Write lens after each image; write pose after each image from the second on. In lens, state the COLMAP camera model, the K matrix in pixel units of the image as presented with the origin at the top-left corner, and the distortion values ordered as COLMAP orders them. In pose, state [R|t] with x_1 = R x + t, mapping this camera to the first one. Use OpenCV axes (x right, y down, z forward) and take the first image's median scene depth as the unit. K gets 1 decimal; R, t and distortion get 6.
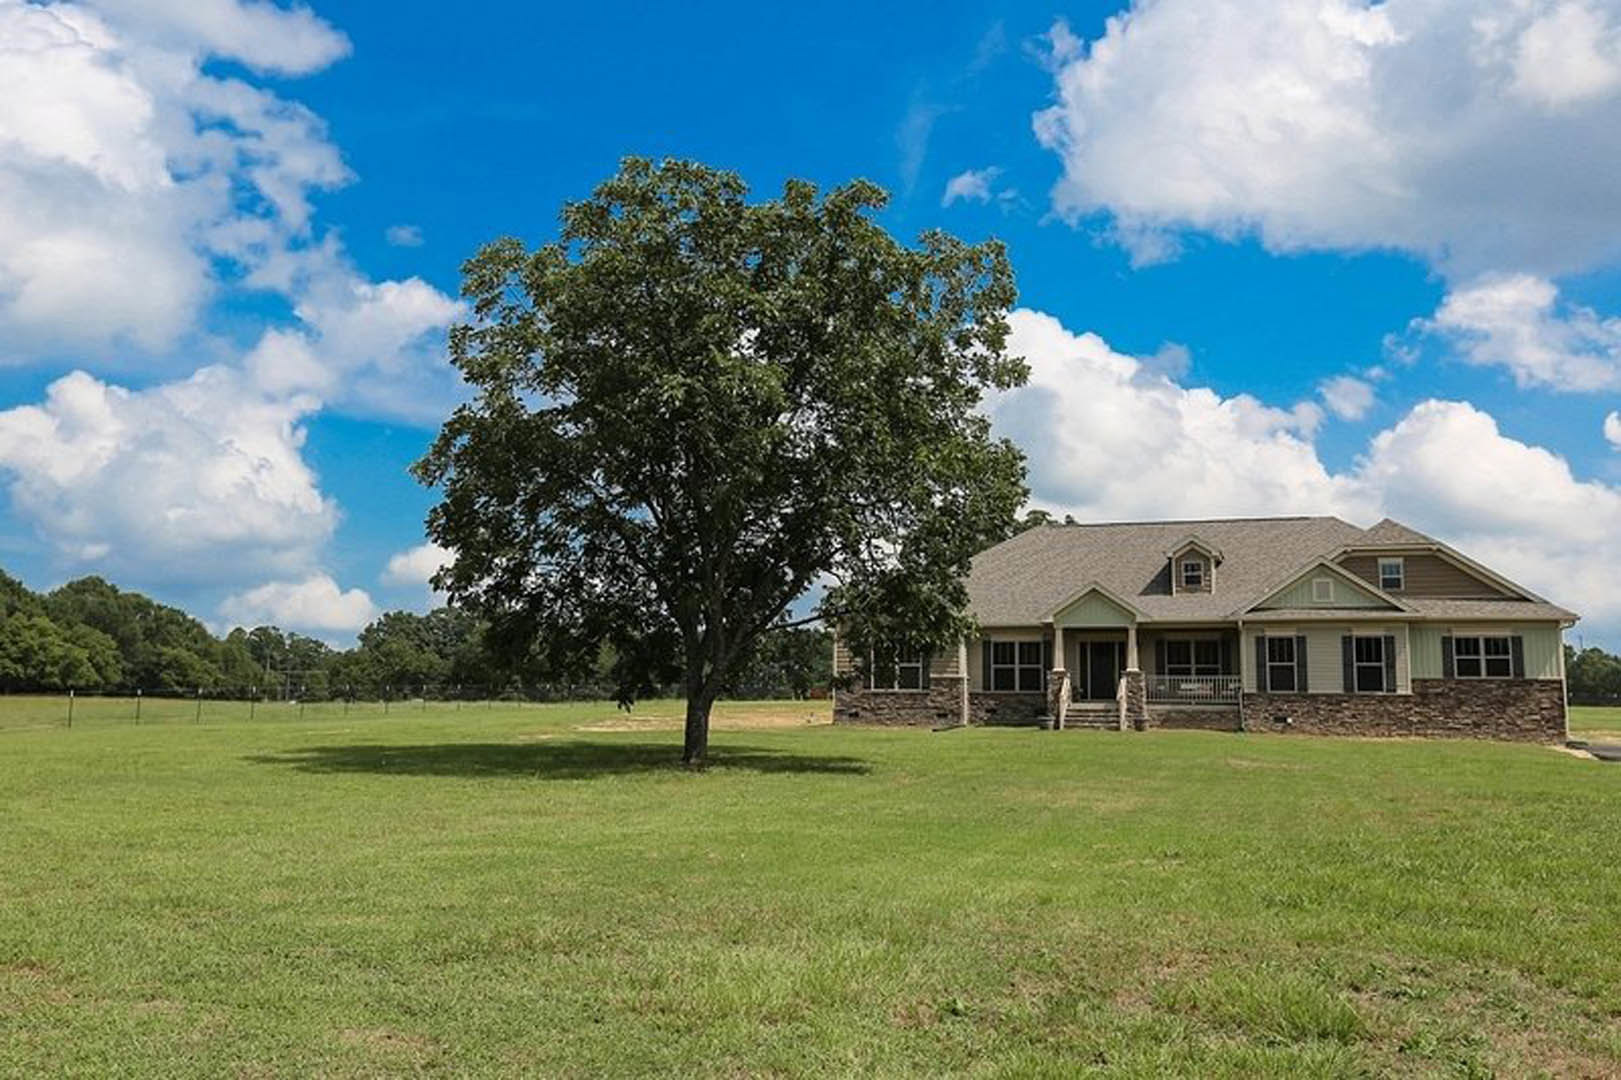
lens RADIAL K [[1335.4, 0, 809.1], [0, 1335.4, 537.4], [0, 0, 1]] dist [-0.006582, 0.007683]
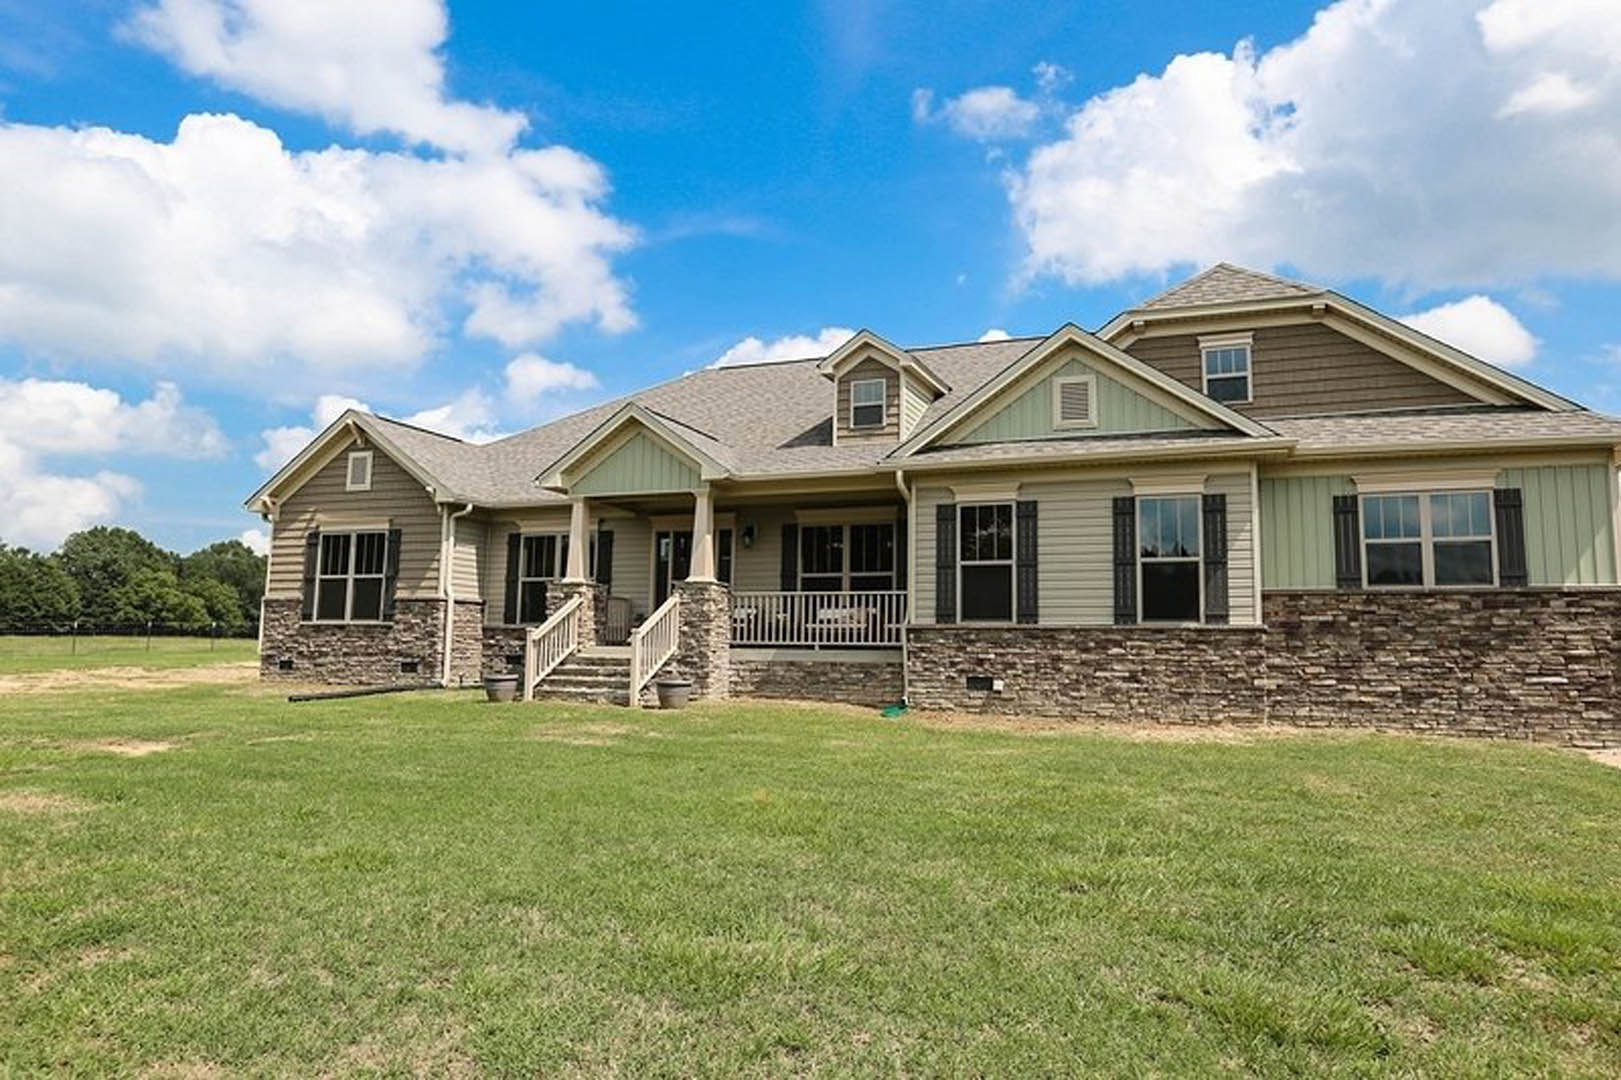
lens RADIAL K [[1050.4, 0, 813.8], [0, 1050.4, 533.3], [0, 0, 1]] dist [-0.044970, 0.004241]
pose [[0.999184, -0.002269, -0.040327, 0.308362], [0.002931, 0.999862, 0.016357, 0.078453], [0.040284, -0.016461, 0.999053, 0.633367]]
